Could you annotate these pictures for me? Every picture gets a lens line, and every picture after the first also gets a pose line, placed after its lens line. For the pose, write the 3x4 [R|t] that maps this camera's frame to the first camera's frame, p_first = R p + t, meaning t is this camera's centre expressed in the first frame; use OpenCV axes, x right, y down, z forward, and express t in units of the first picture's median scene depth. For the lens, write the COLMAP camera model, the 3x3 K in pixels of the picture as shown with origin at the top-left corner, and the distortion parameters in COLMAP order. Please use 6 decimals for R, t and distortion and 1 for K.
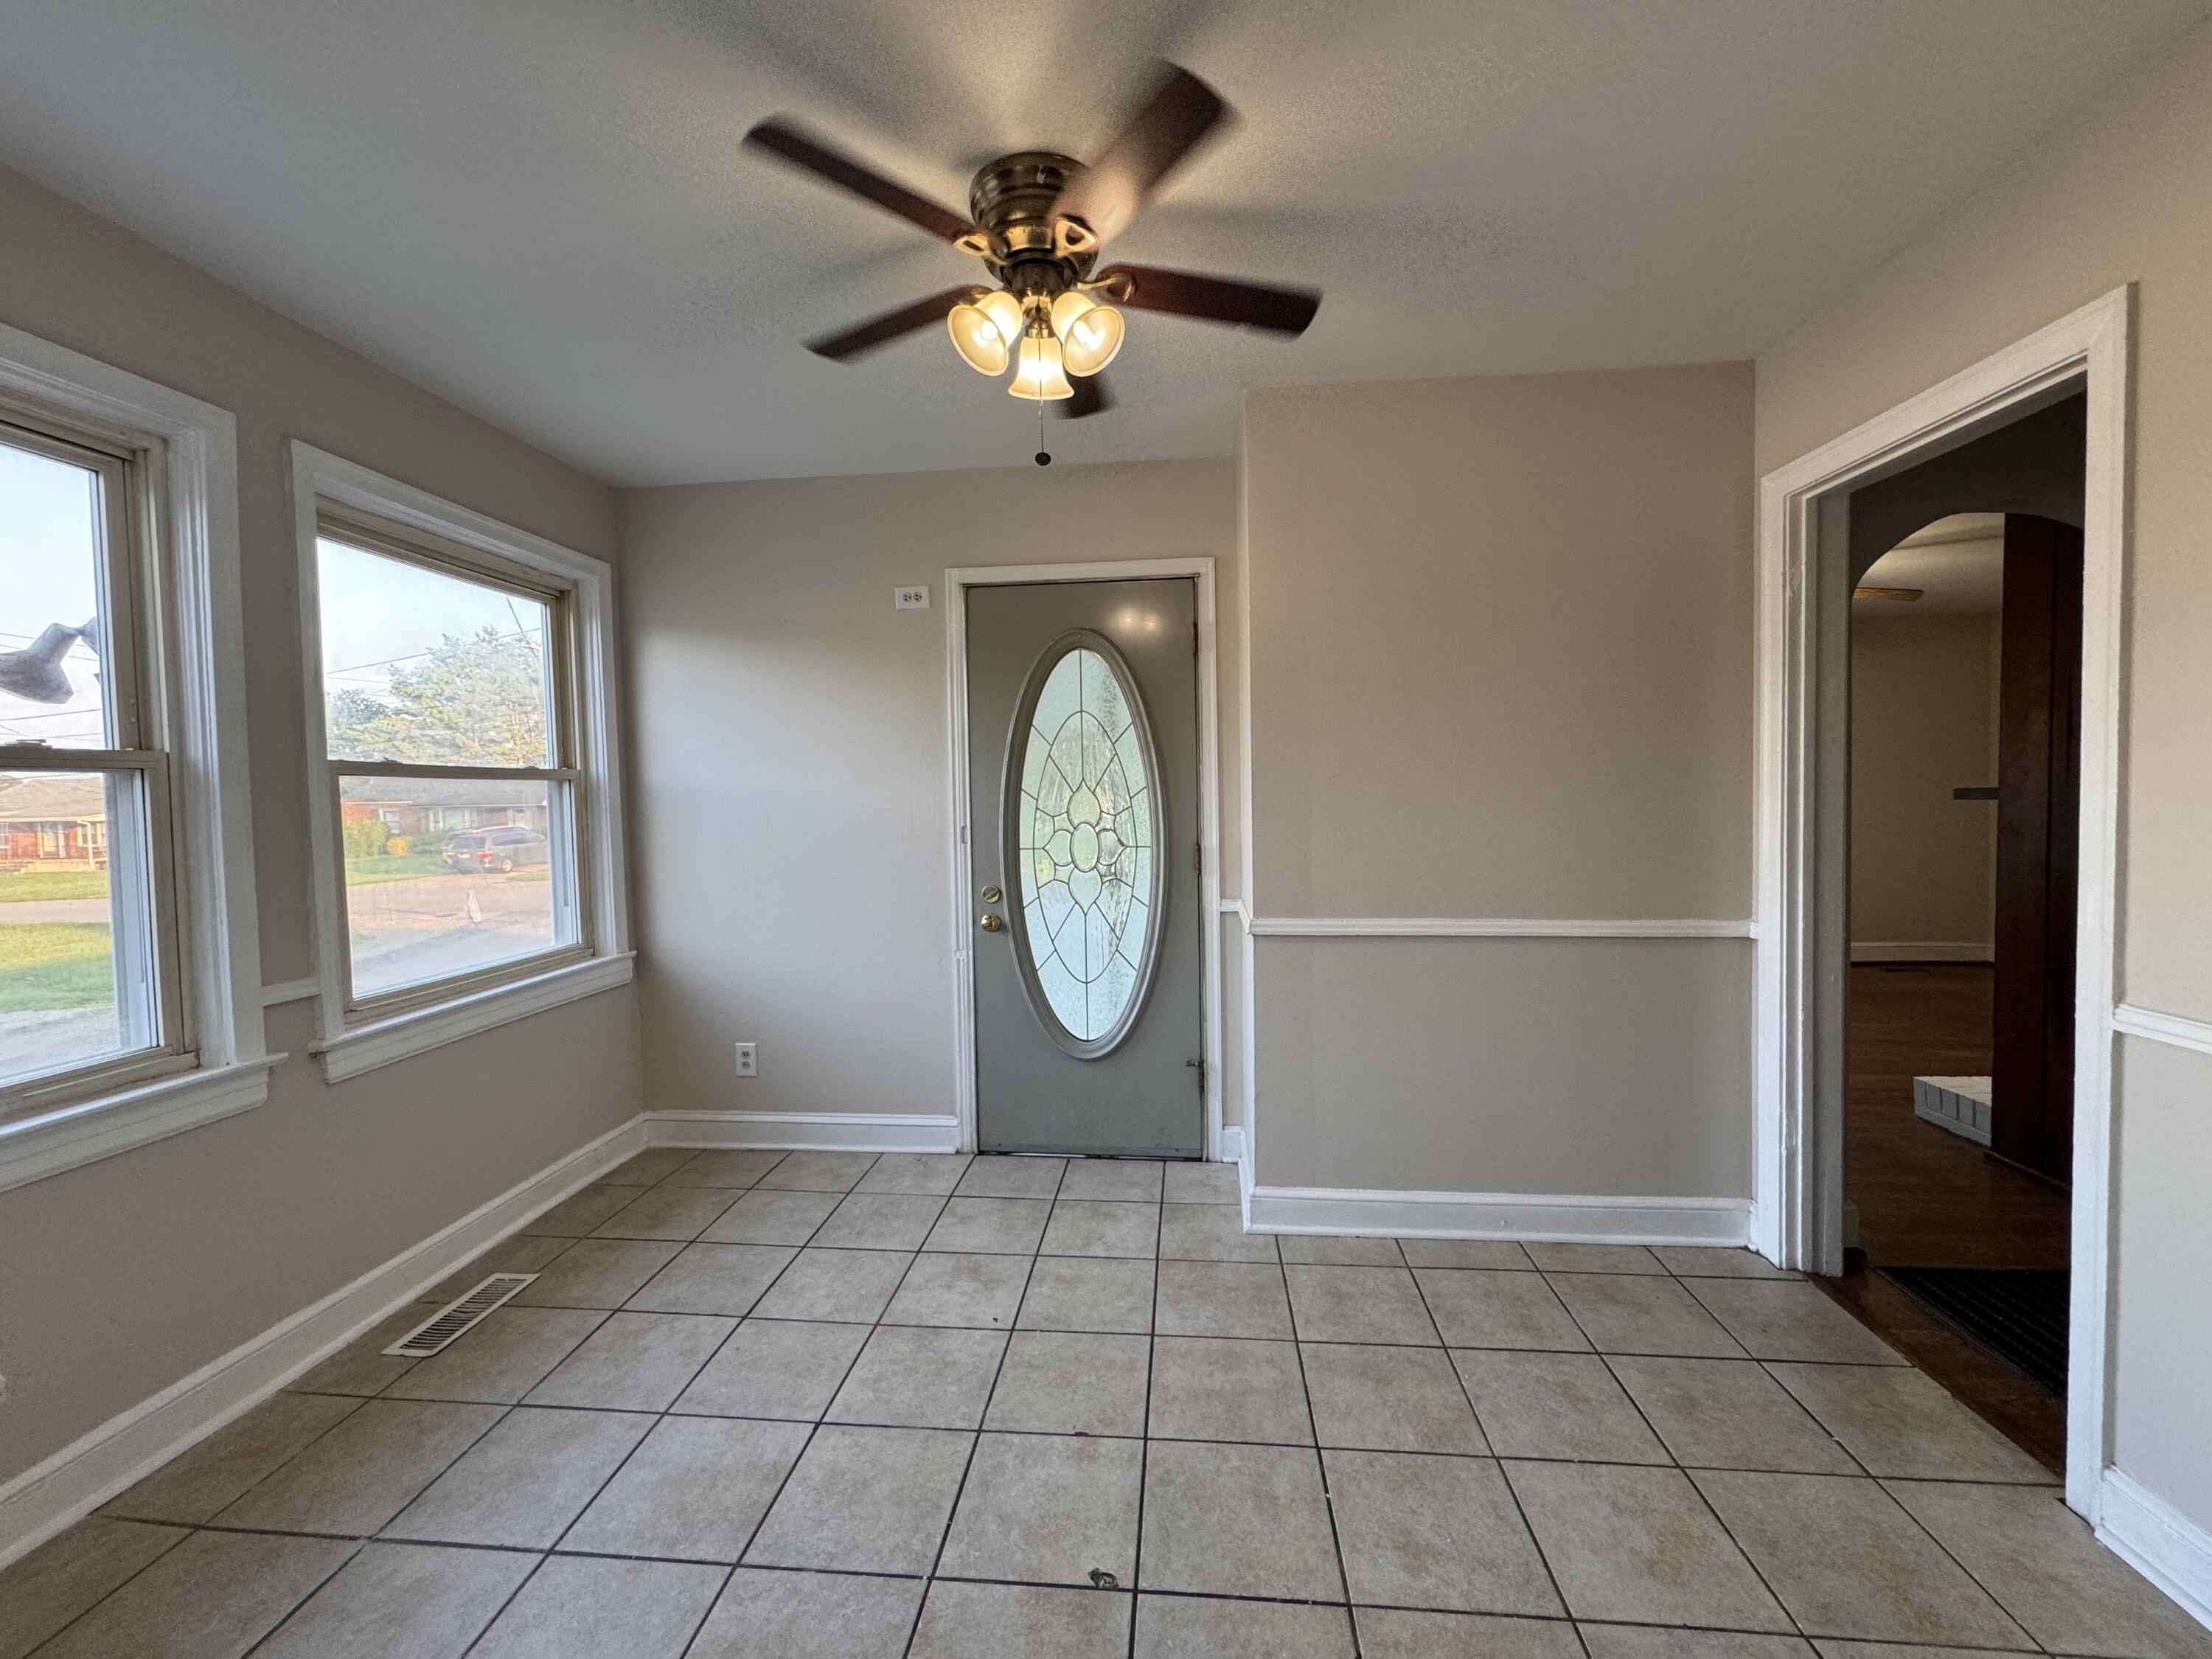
lens RADIAL K [[888.6, 0, 1100.7], [0, 888.6, 832.7], [0, 0, 1]] dist [-0.005662, -0.000065]
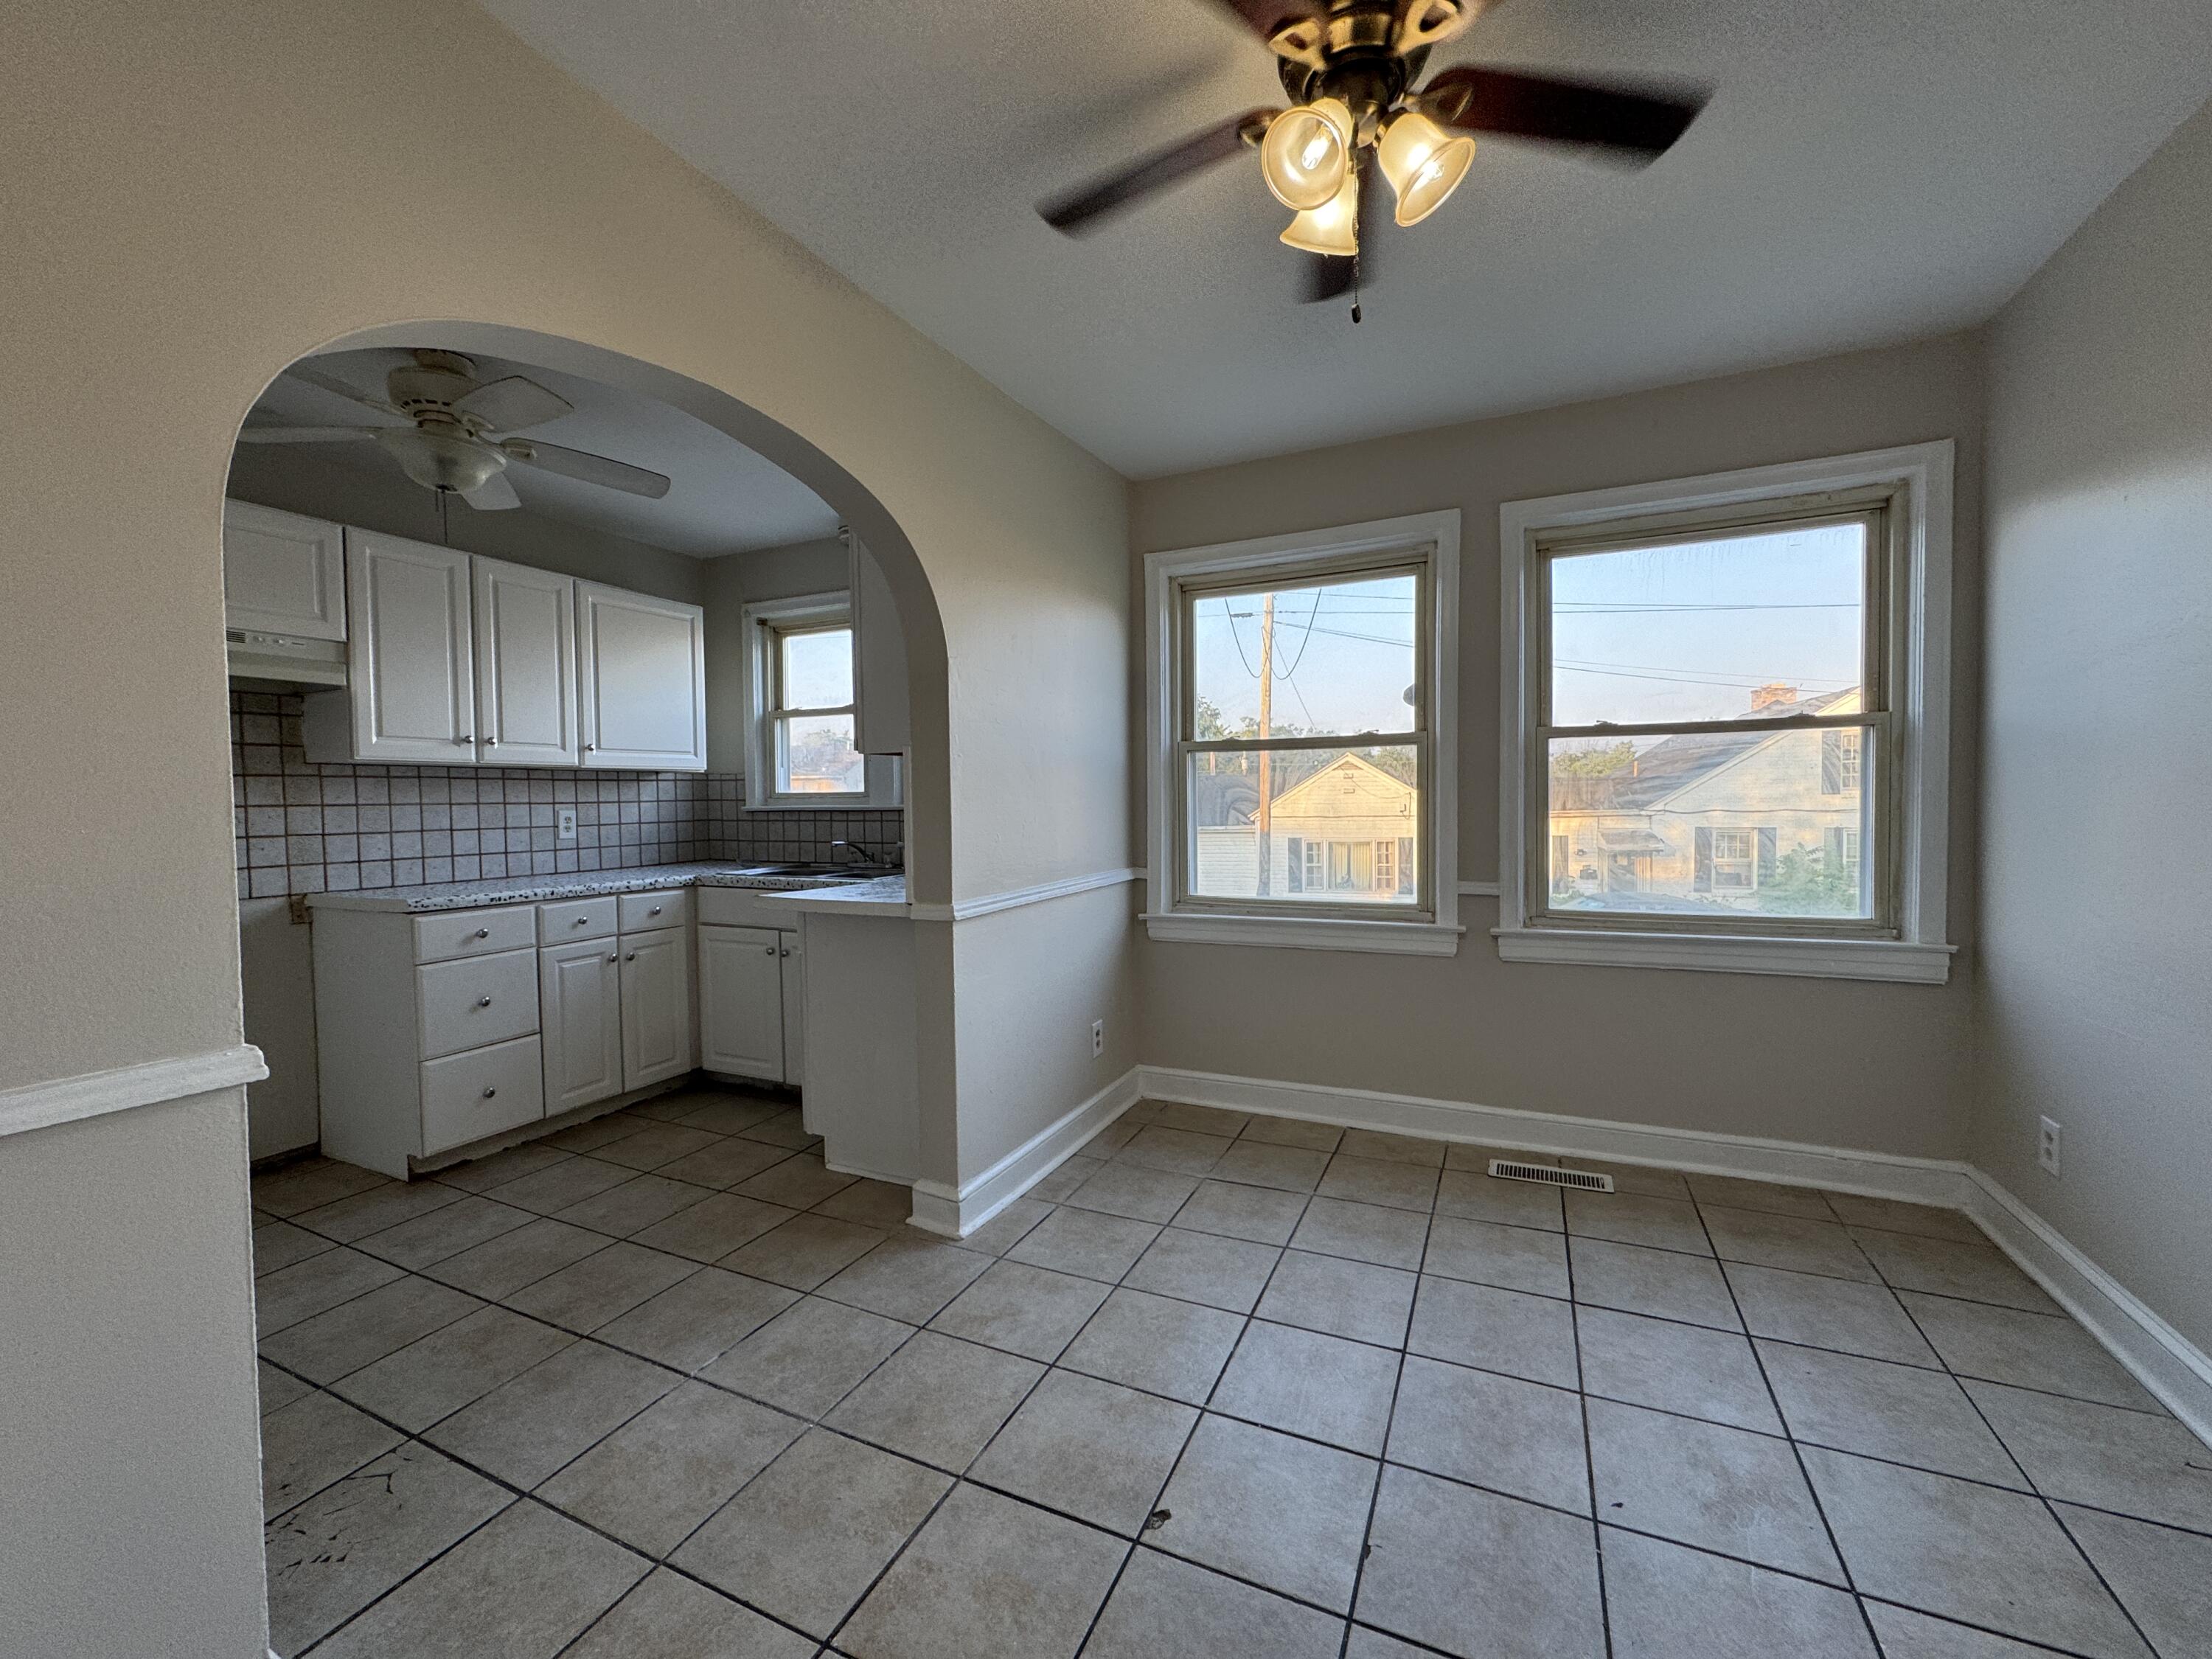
lens RADIAL K [[888.6, 0, 1111.0], [0, 888.6, 826.0], [0, 0, 1]] dist [-0.005662, -0.000065]
pose [[-0.336490, 0.055282, -0.940063, 0.548130], [-0.016363, 0.997781, 0.064533, -0.007366], [0.941545, 0.037097, -0.334839, 0.742704]]
